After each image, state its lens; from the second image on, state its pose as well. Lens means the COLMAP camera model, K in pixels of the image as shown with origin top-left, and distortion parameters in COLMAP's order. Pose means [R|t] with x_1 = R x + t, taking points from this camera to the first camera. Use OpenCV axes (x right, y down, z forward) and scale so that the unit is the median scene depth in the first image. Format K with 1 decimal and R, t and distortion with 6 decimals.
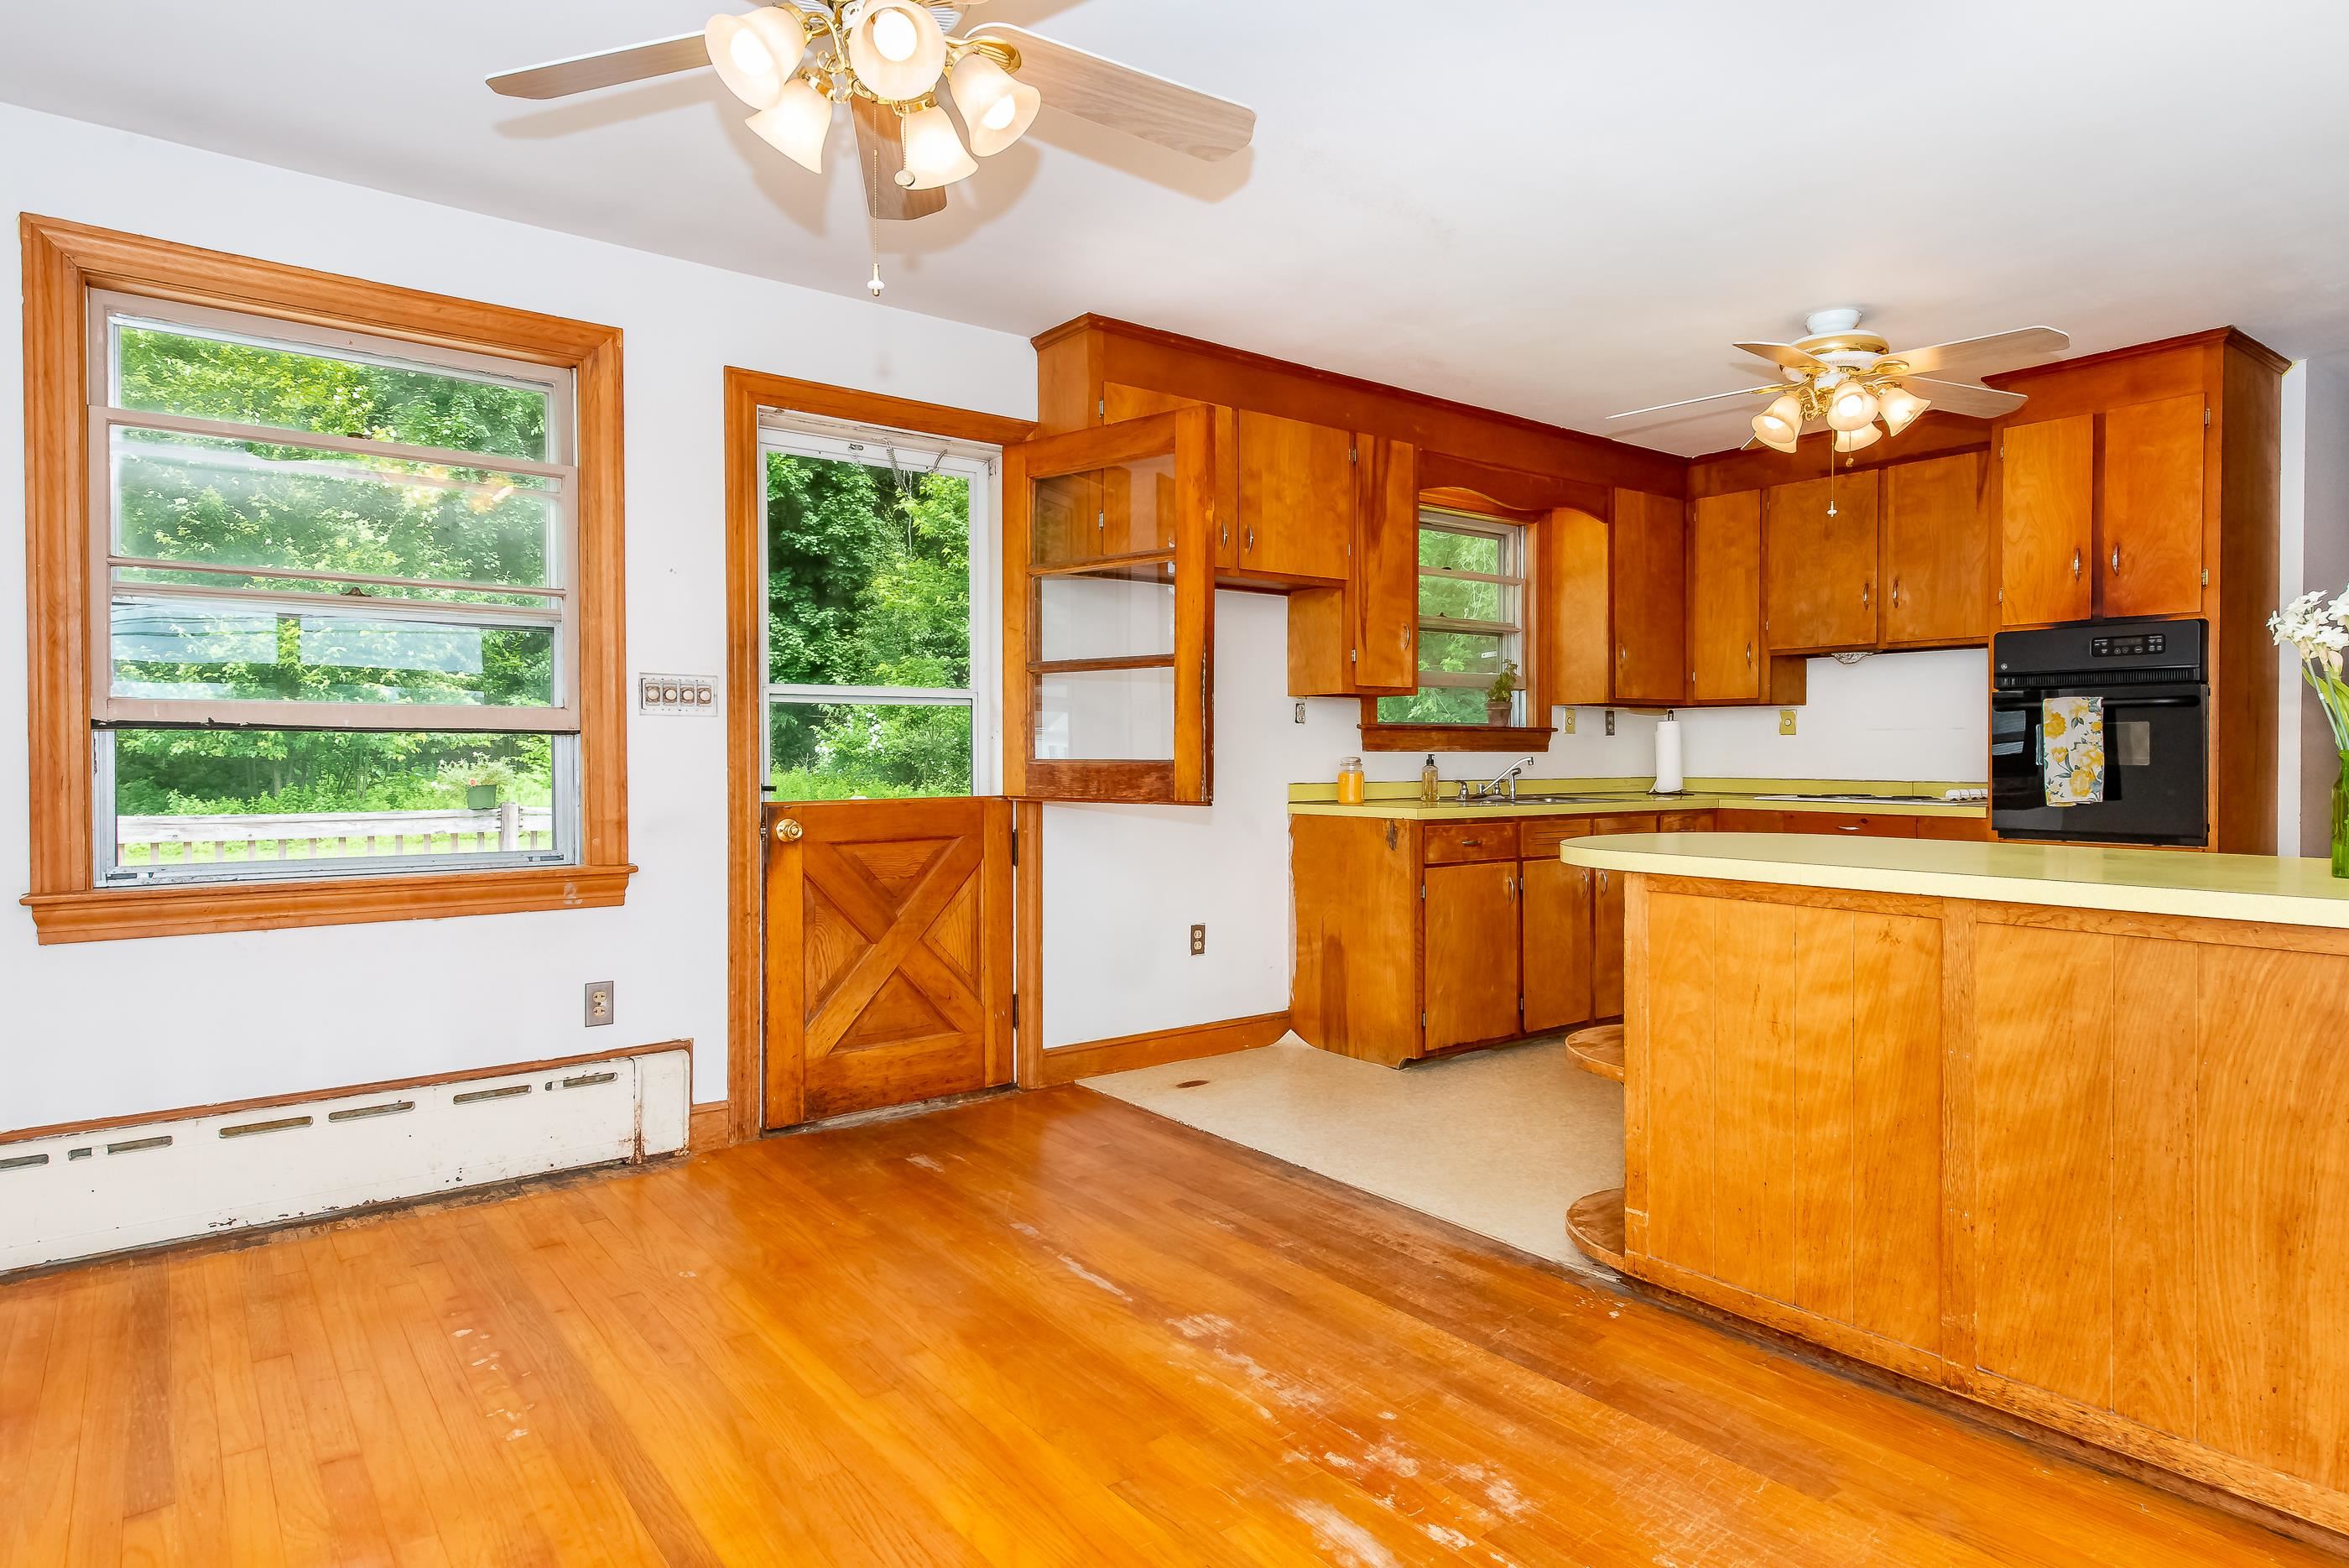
lens RADIAL K [[1330.0, 0, 1182.1], [0, 1330.0, 780.8], [0, 0, 1]] dist [0.003634, -0.000339]
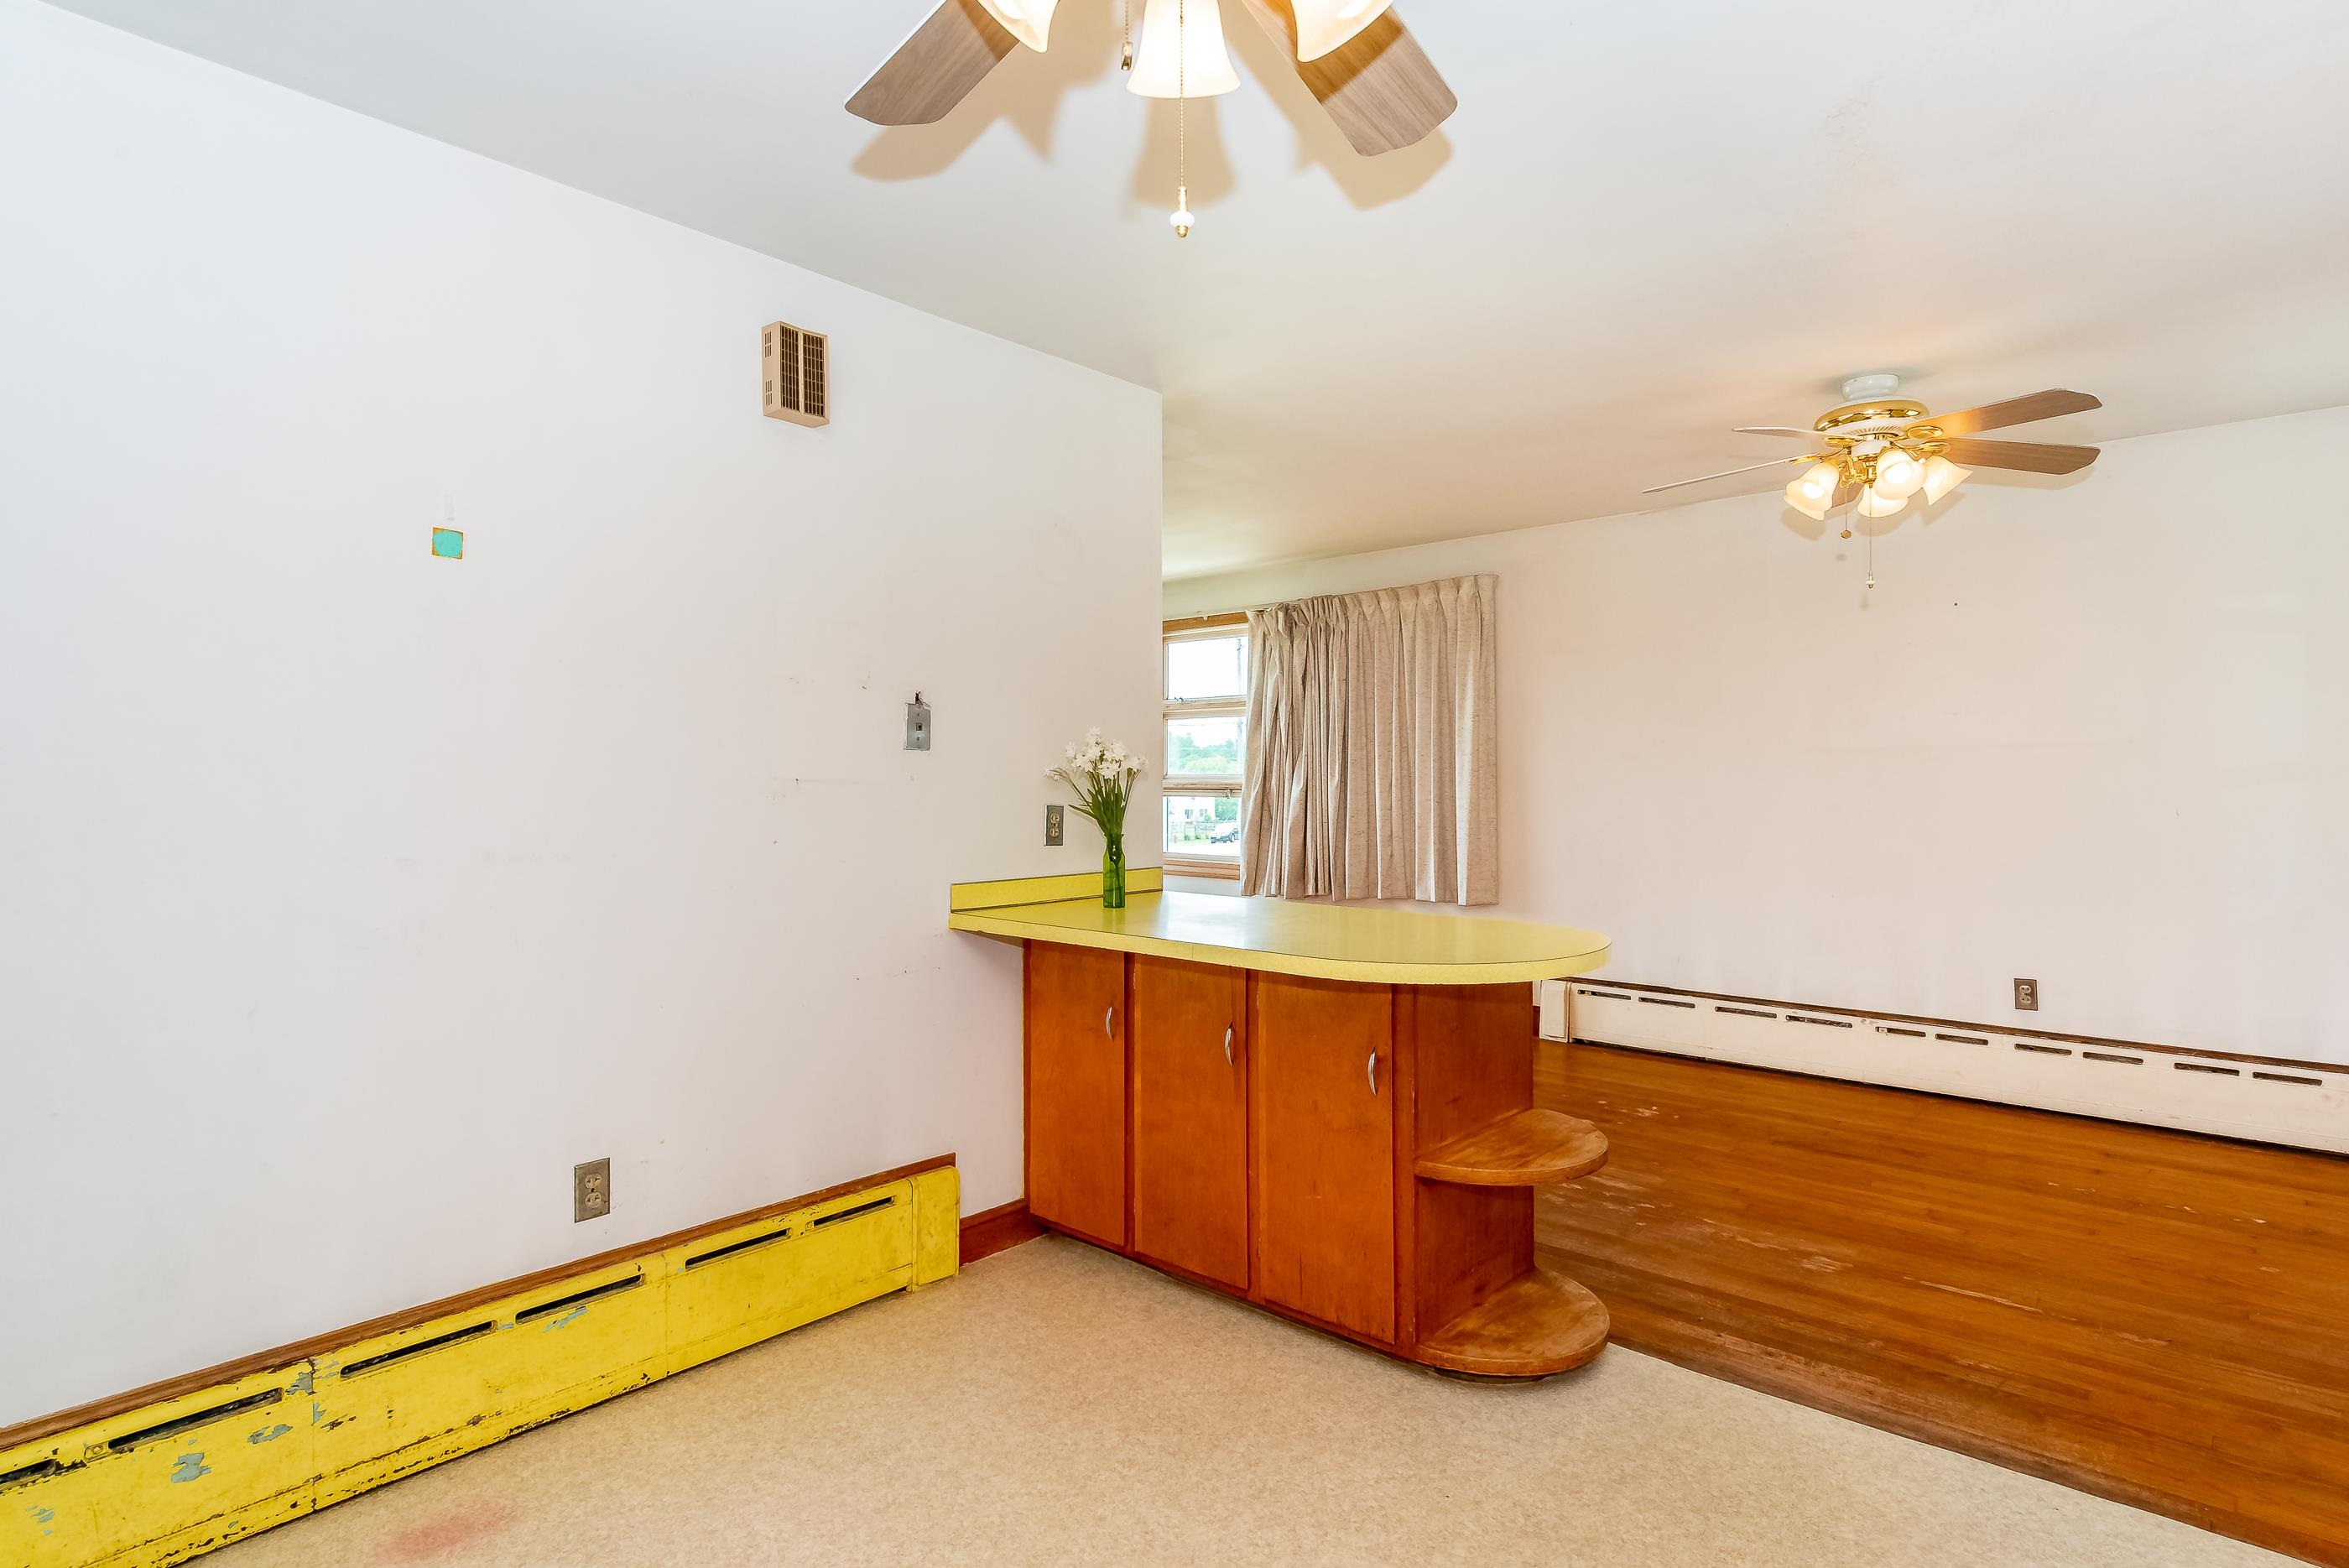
lens RADIAL K [[1254.2, 0, 1174.5], [0, 1254.2, 779.7], [0, 0, 1]] dist [-0.000034, -0.000142]
pose [[-0.983856, 0.001964, -0.178952, 0.736733], [-0.002774, 0.999652, 0.026221, -0.091987], [0.178941, 0.026294, -0.983508, 1.763431]]
